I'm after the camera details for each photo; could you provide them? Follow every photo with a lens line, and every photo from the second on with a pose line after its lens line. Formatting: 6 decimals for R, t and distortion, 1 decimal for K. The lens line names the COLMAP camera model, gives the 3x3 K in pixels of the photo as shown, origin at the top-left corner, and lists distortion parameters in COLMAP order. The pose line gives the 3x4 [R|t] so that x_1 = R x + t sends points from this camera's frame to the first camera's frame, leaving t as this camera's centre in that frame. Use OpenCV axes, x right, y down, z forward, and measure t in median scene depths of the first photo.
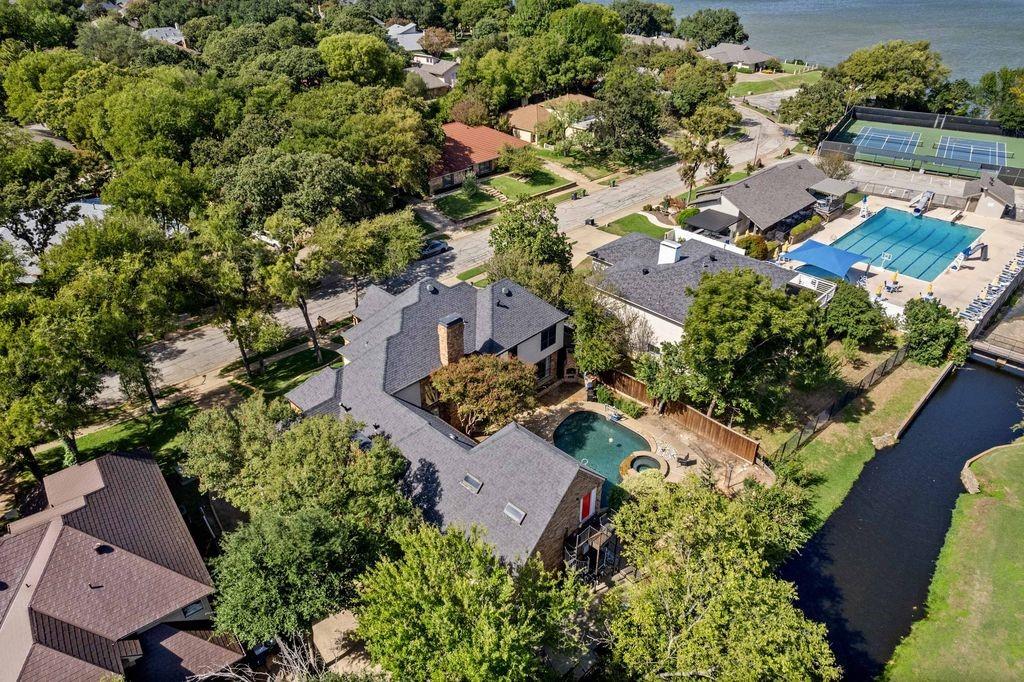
lens RADIAL K [[675.6, 0, 512.0], [0, 675.6, 341.0], [0, 0, 1]] dist [-0.065718, 0.085425]
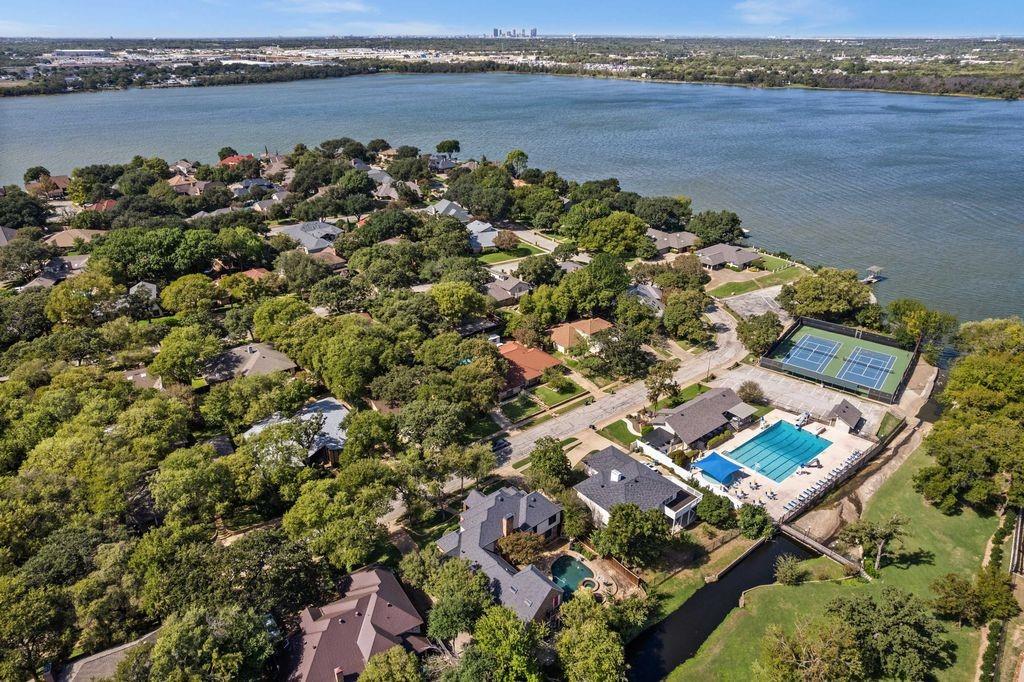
lens RADIAL K [[675.6, 0, 512.0], [0, 675.6, 341.0], [0, 0, 1]] dist [-0.065718, 0.085425]
pose [[0.995681, 0.042826, -0.082374, 0.072221], [-0.051616, 0.992840, -0.107723, -0.309605], [0.077171, 0.111509, 0.990763, -1.123713]]
